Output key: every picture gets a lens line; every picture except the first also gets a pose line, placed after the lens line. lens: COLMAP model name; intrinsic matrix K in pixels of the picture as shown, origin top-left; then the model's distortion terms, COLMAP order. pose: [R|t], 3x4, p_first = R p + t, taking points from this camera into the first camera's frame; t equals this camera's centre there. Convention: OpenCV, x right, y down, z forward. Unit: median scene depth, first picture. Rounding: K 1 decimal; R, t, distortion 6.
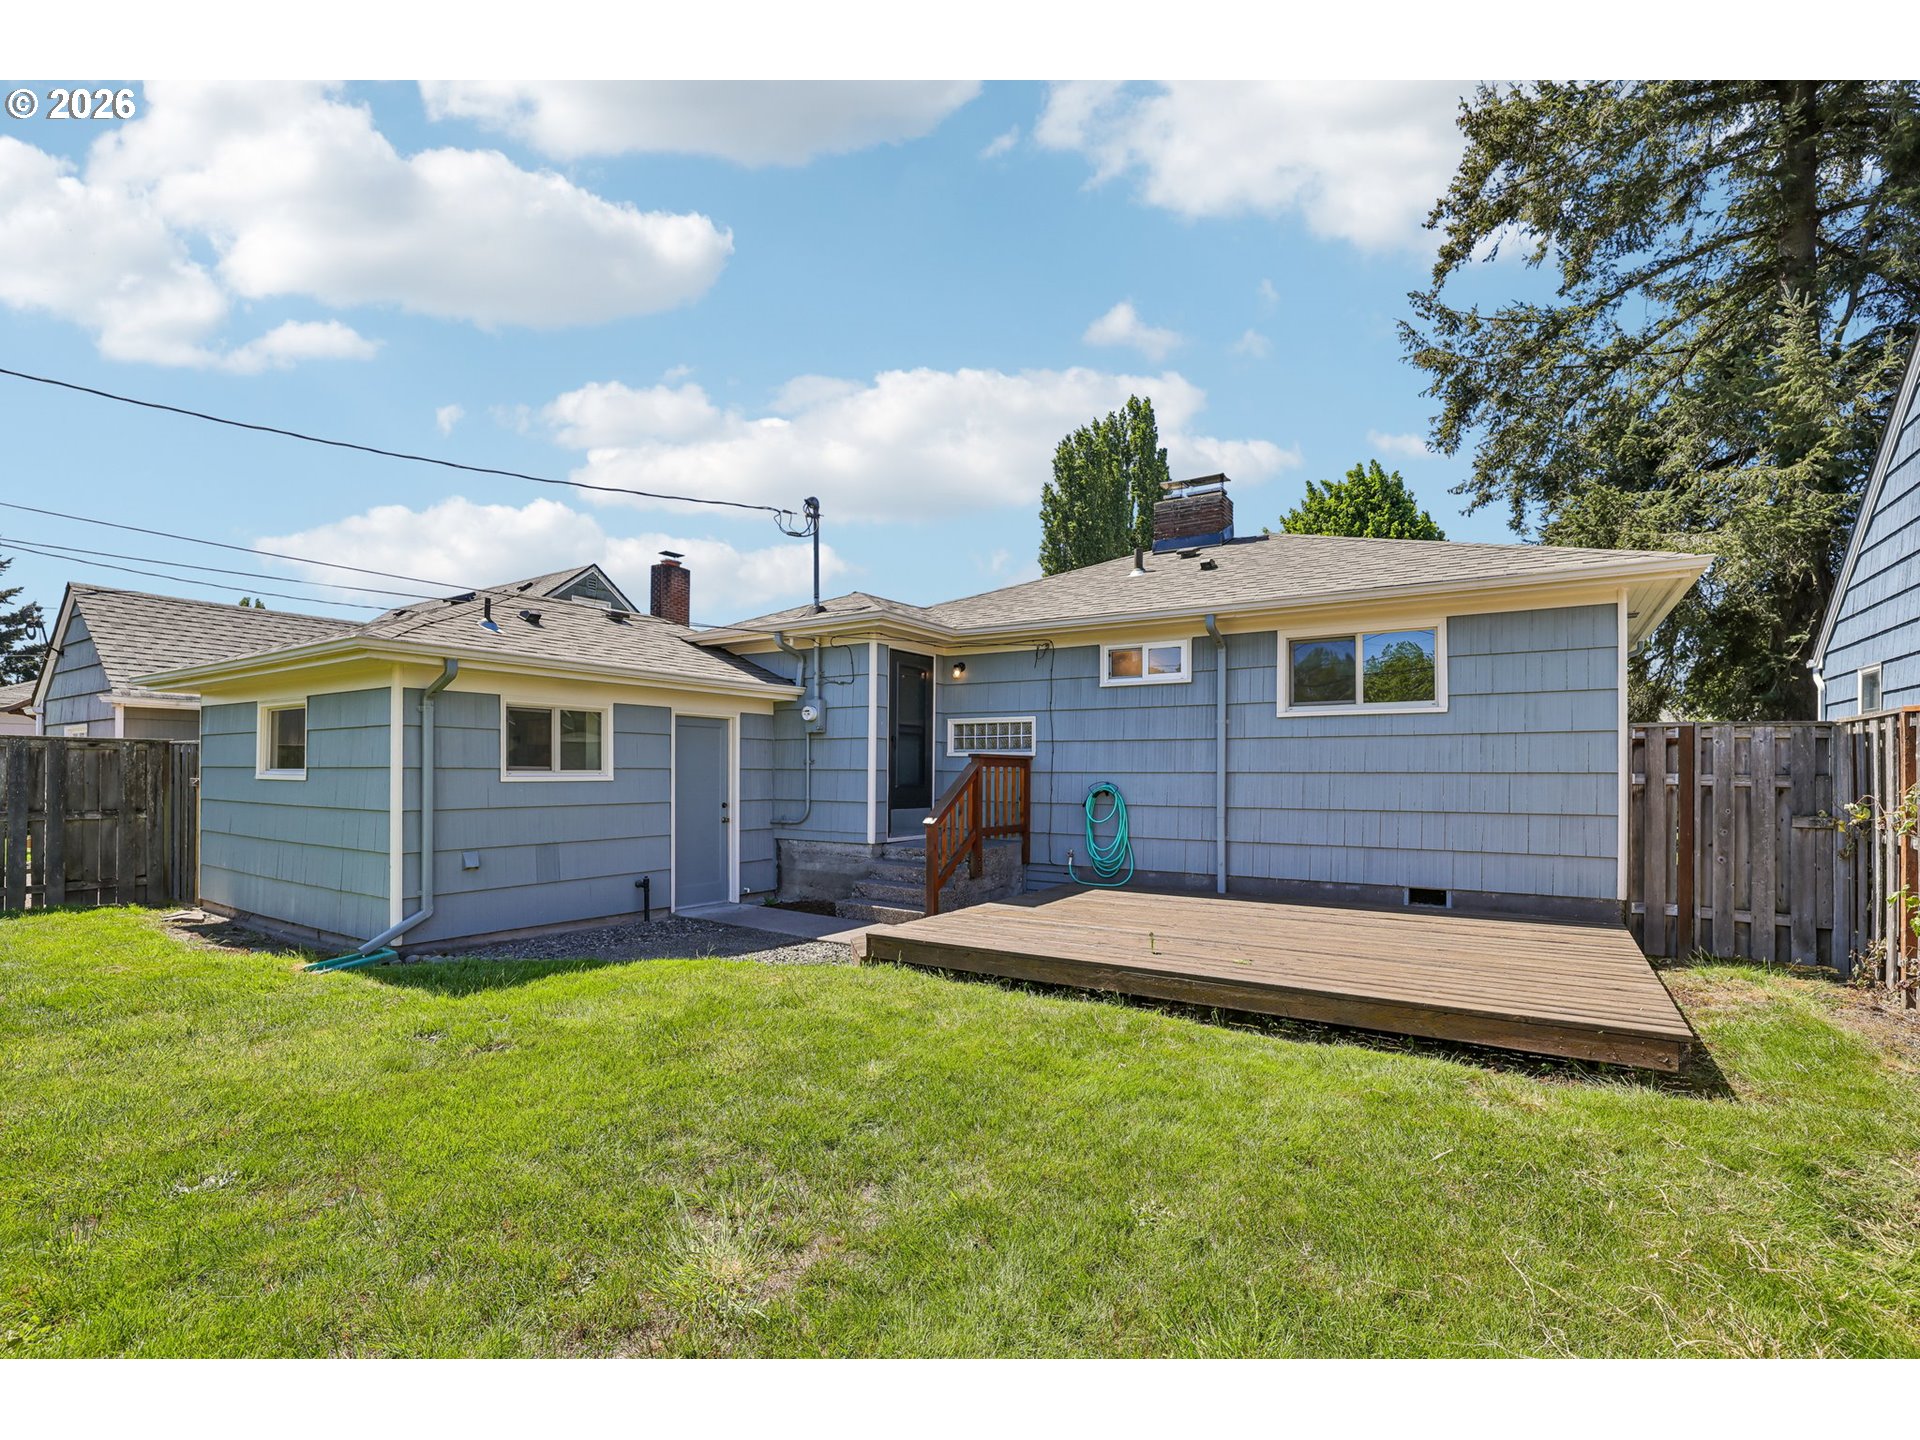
lens RADIAL K [[899.2, 0, 931.5], [0, 899.2, 757.7], [0, 0, 1]] dist [-0.016748, 0.006995]
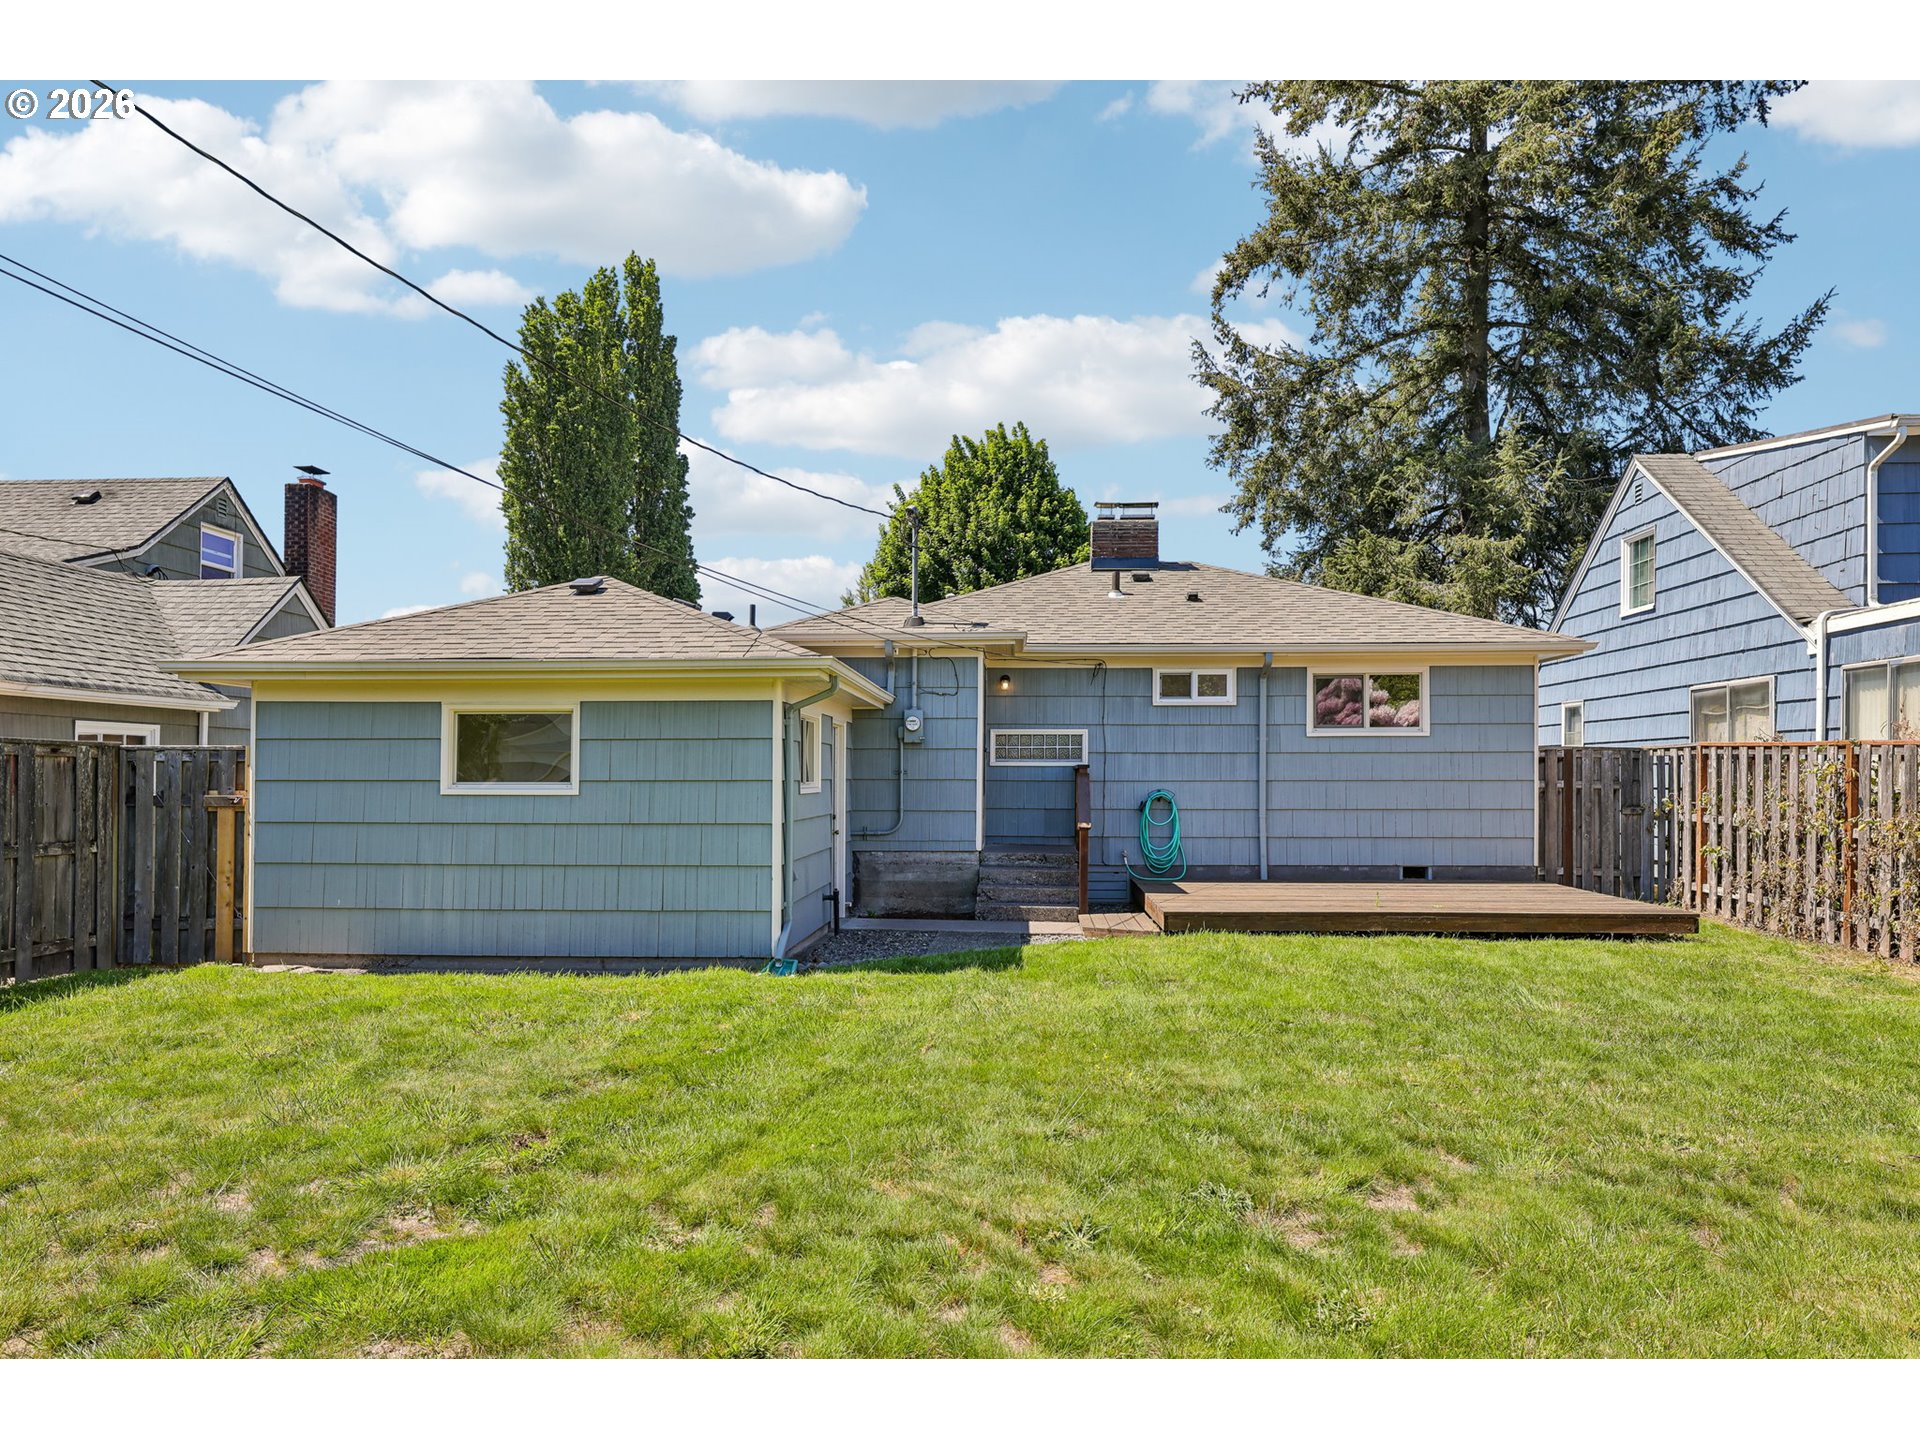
lens RADIAL K [[1264.2, 0, 960.5], [0, 1264.2, 767.7], [0, 0, 1]] dist [0.002233, 0.020683]
pose [[0.867500, -0.000444, 0.497436, -0.753680], [-0.004316, 0.999955, 0.008419, -0.011723], [-0.497418, -0.009450, 0.867460, -0.237878]]
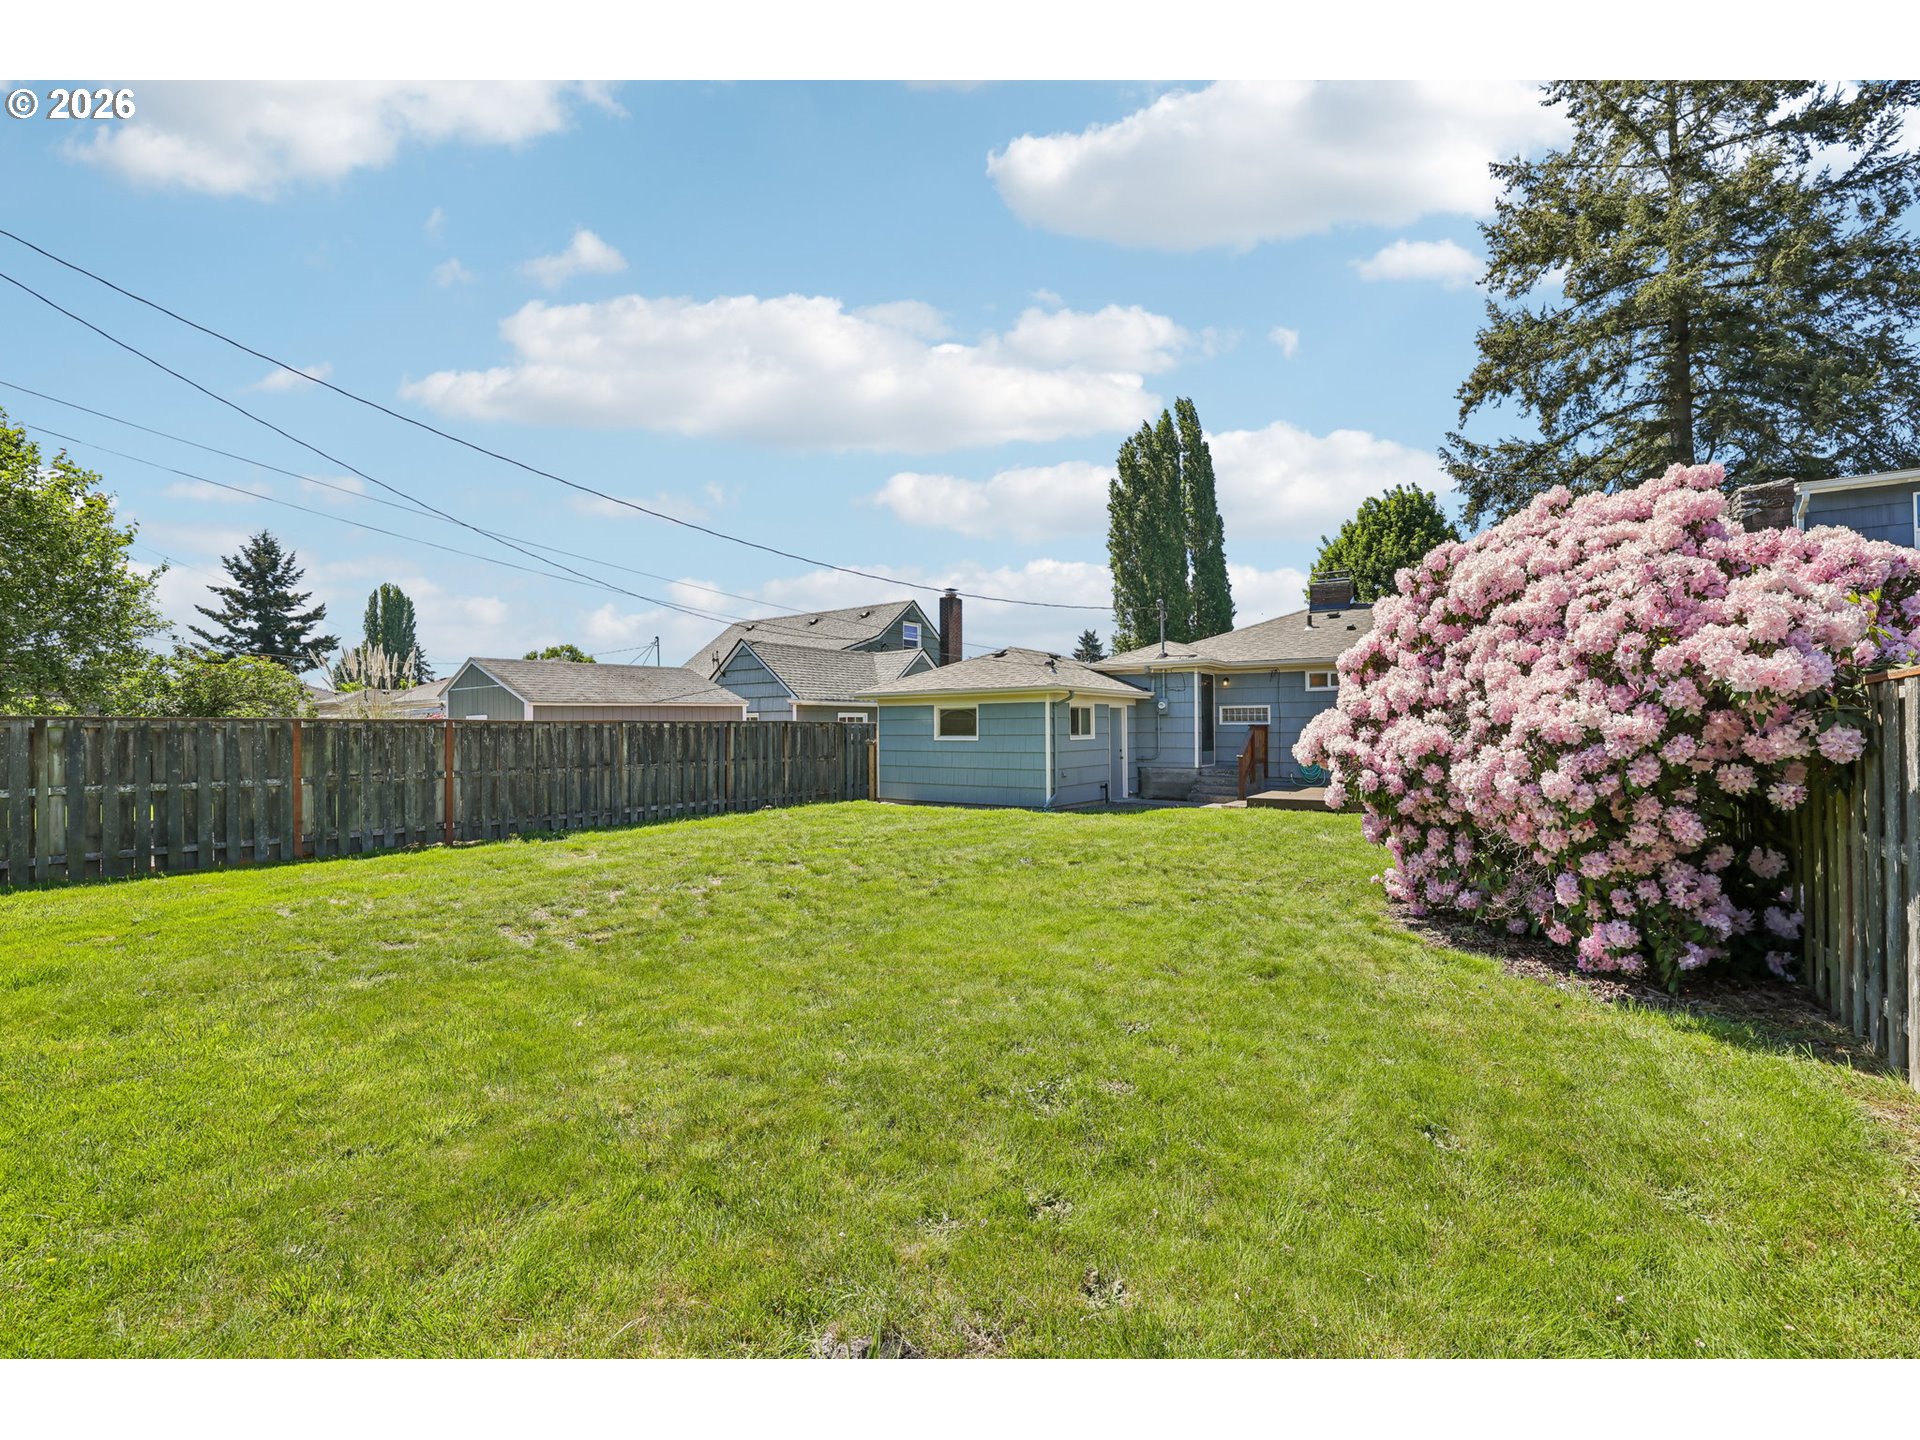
lens RADIAL K [[822.7, 0, 958.3], [0, 822.7, 705.6], [0, 0, 1]] dist [-0.008390, 0.000754]
pose [[0.999392, -0.013191, -0.032280, -0.515608], [0.012812, 0.999847, -0.011912, -0.030545], [0.032432, 0.011491, 0.999408, -0.857441]]
